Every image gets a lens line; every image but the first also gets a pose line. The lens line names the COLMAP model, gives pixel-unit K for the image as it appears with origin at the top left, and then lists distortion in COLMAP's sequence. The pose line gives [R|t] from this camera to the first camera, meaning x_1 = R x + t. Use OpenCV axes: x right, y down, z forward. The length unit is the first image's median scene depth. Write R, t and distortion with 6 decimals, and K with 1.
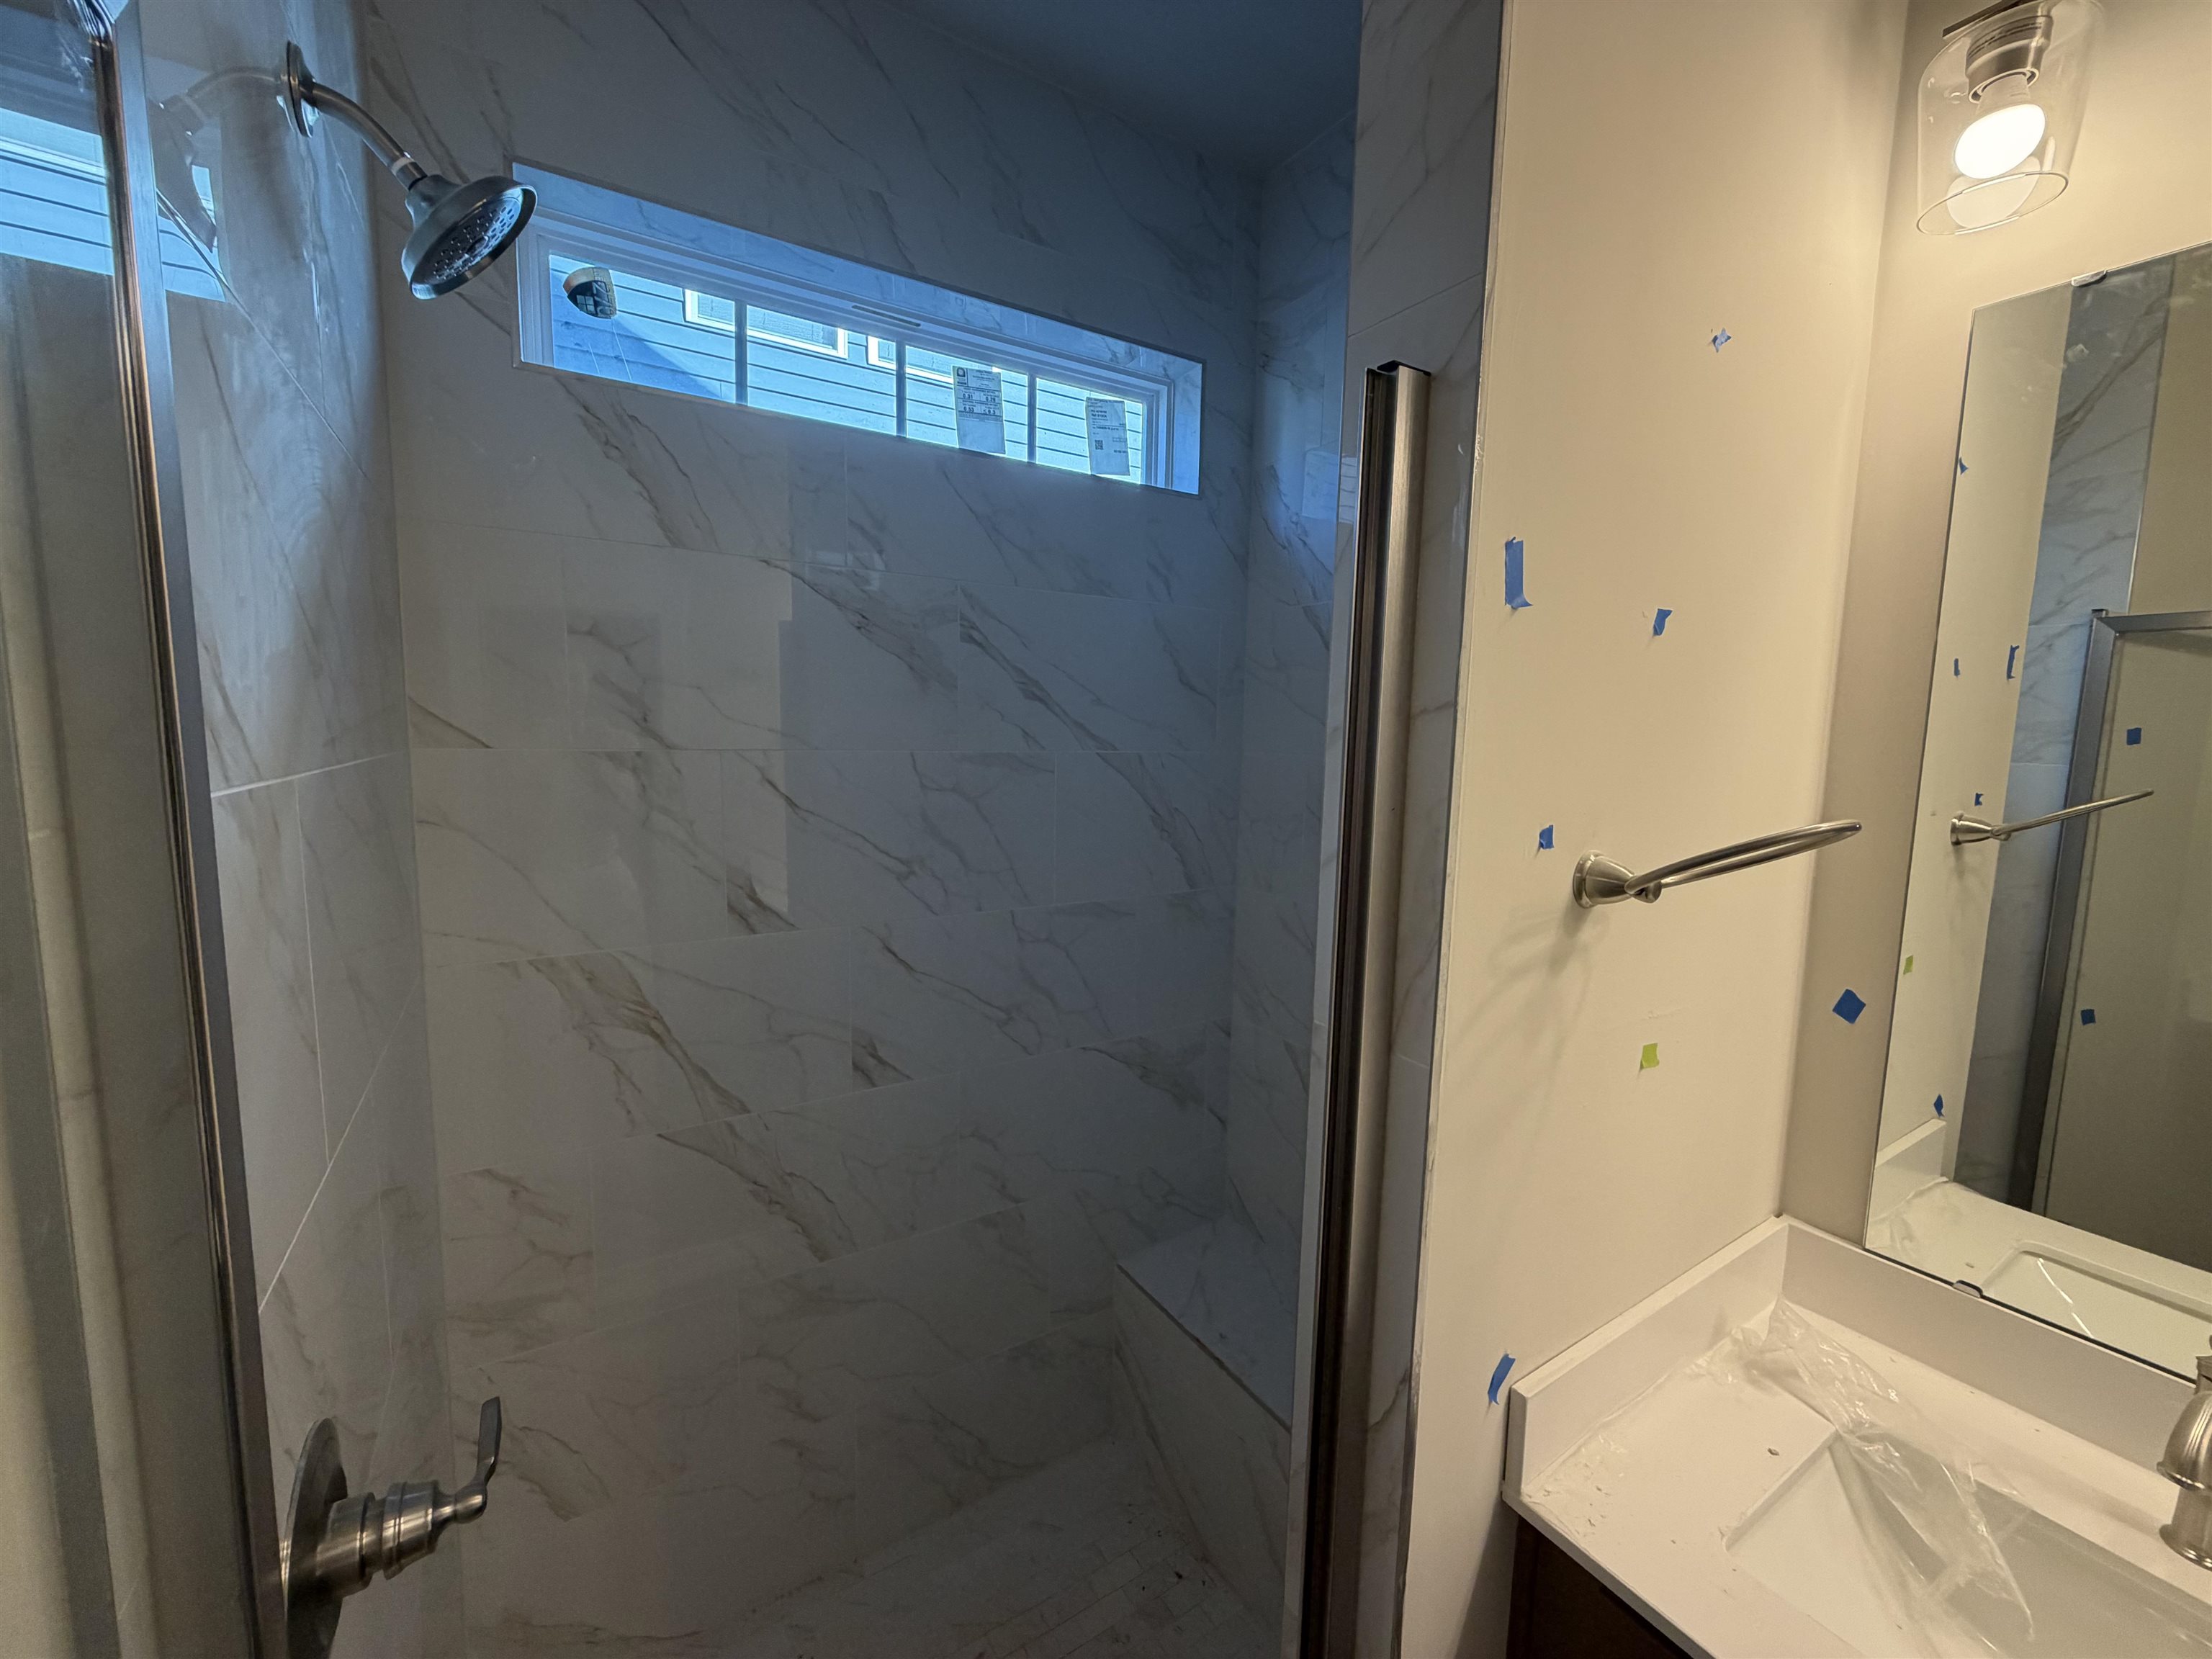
lens RADIAL K [[878.9, 0, 1099.0], [0, 878.9, 822.9], [0, 0, 1]] dist [0.000384, -0.000333]
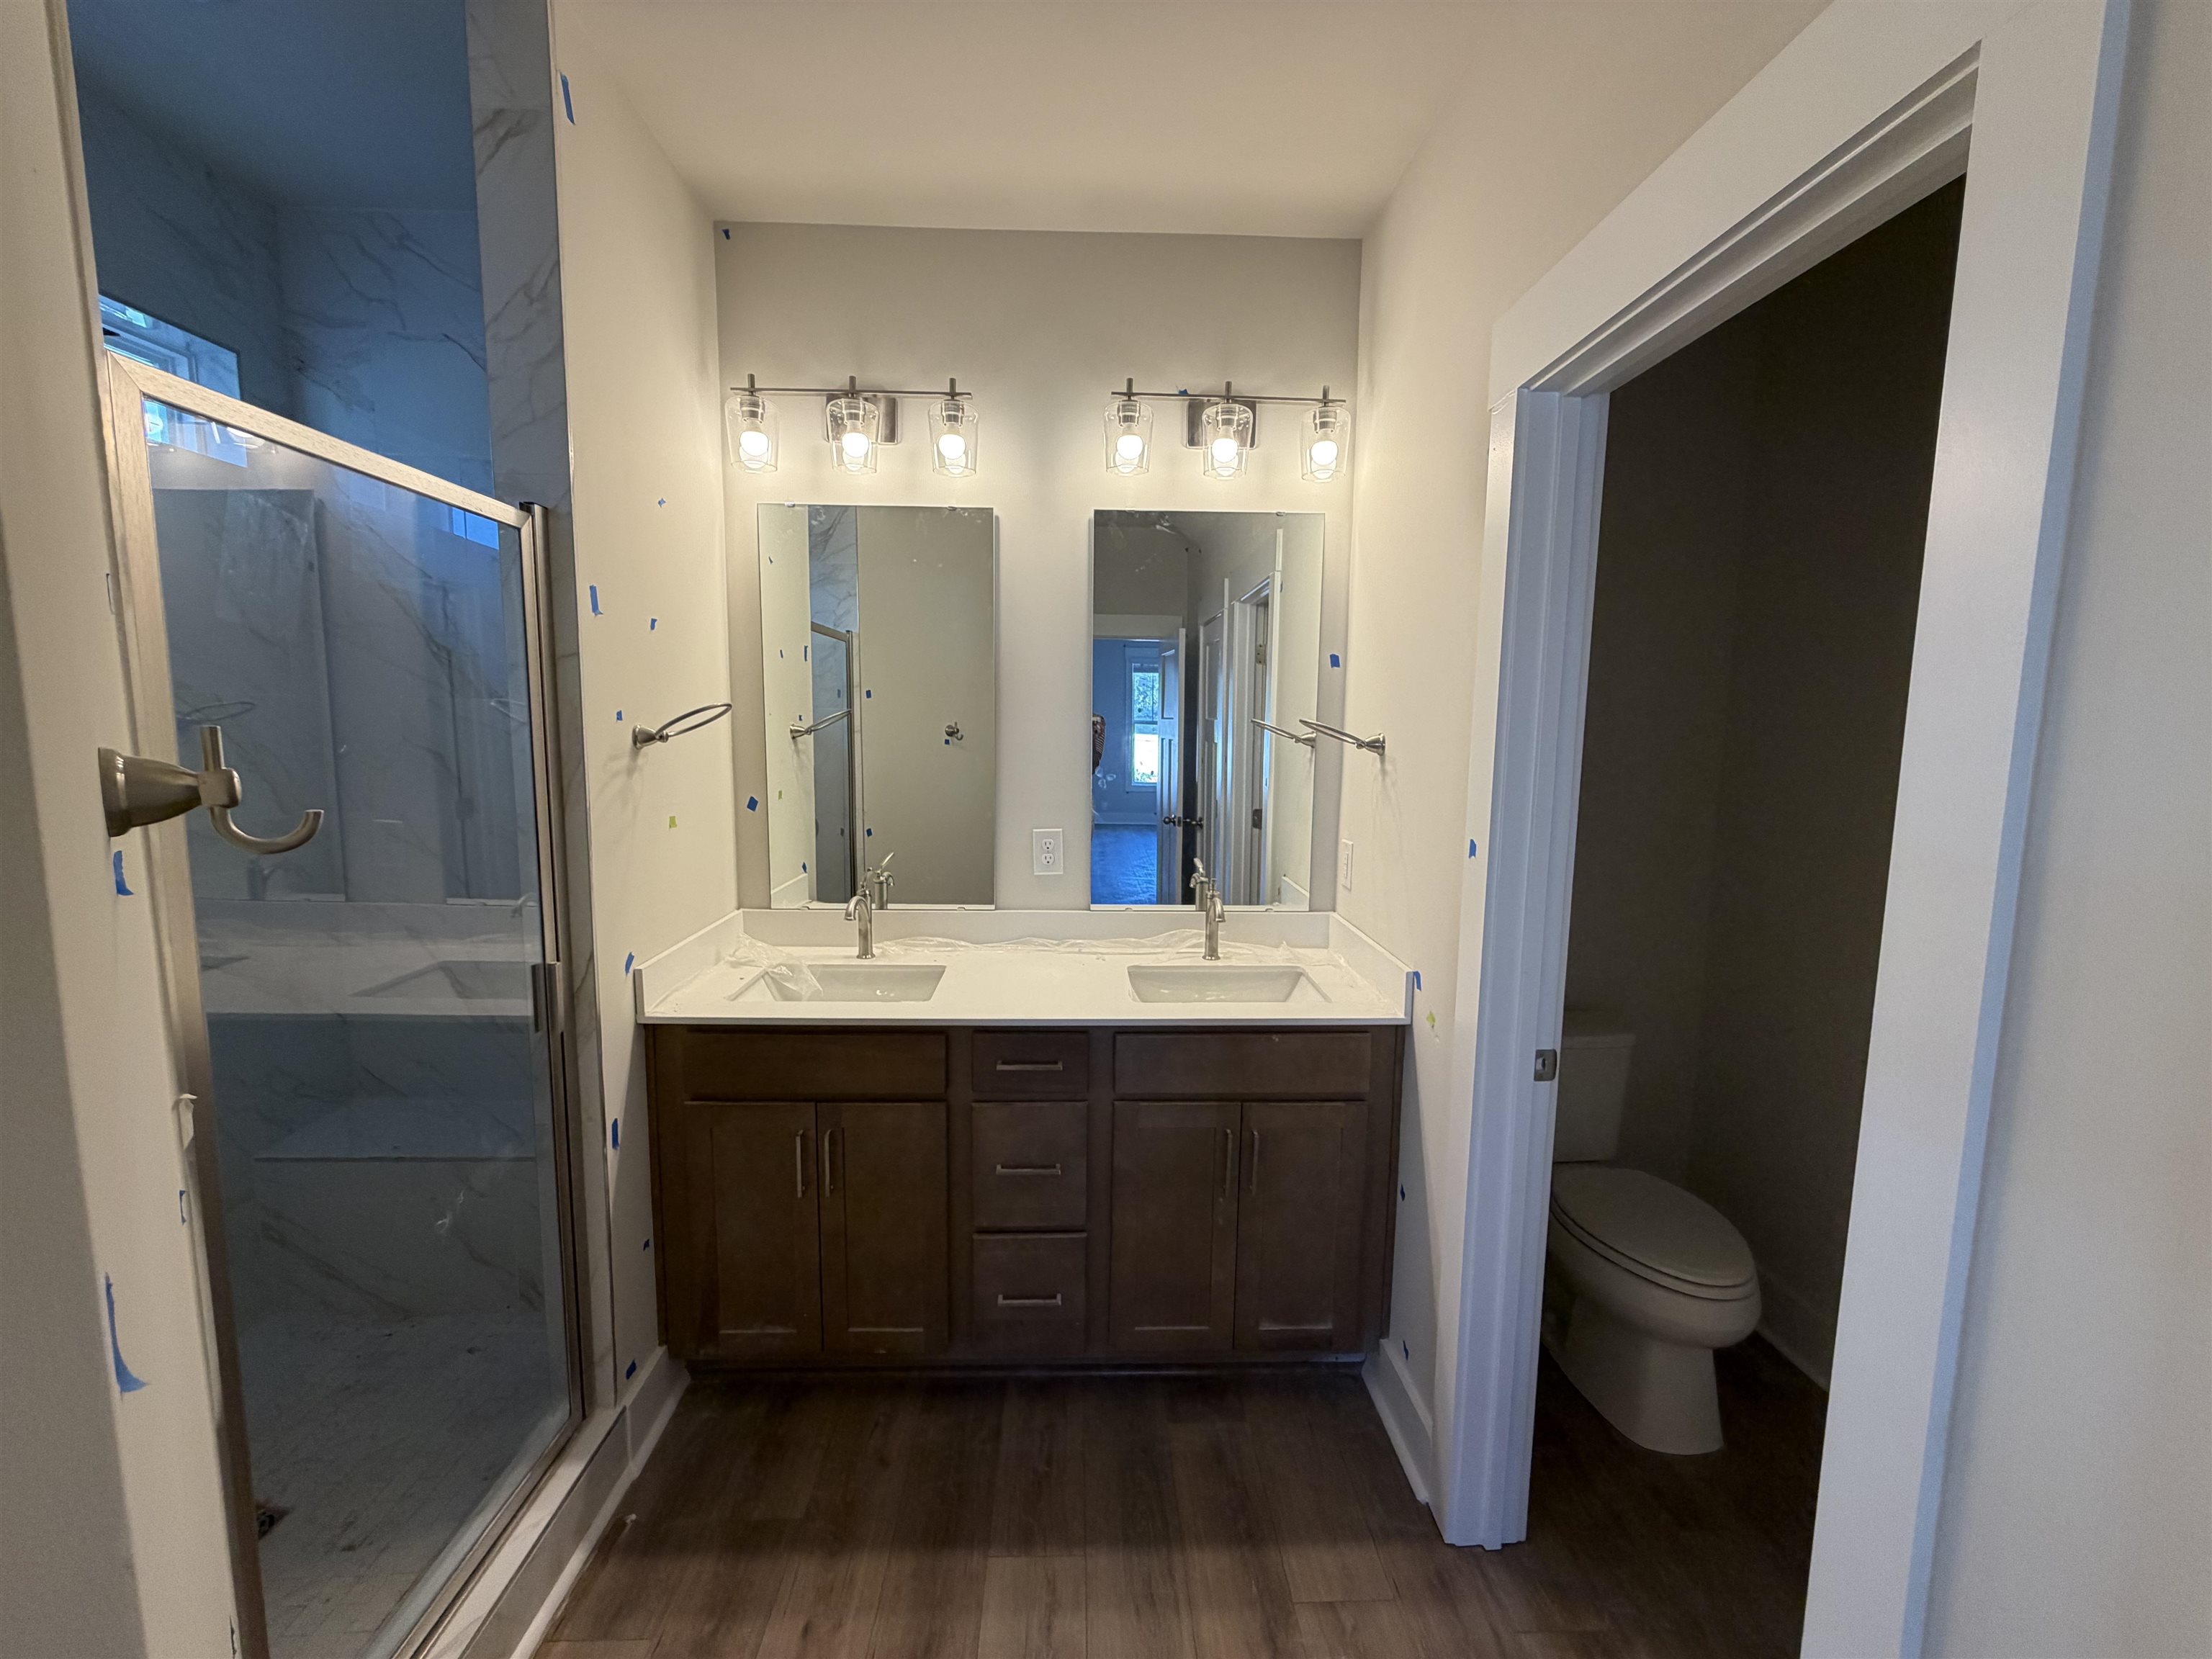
lens RADIAL K [[878.9, 0, 1099.0], [0, 878.9, 822.9], [0, 0, 1]] dist [0.000384, -0.000333]
pose [[0.505673, -0.110124, 0.855668, -0.788315], [0.091046, 0.993093, 0.074005, 0.221009], [-0.857907, 0.040483, 0.512207, -1.145353]]
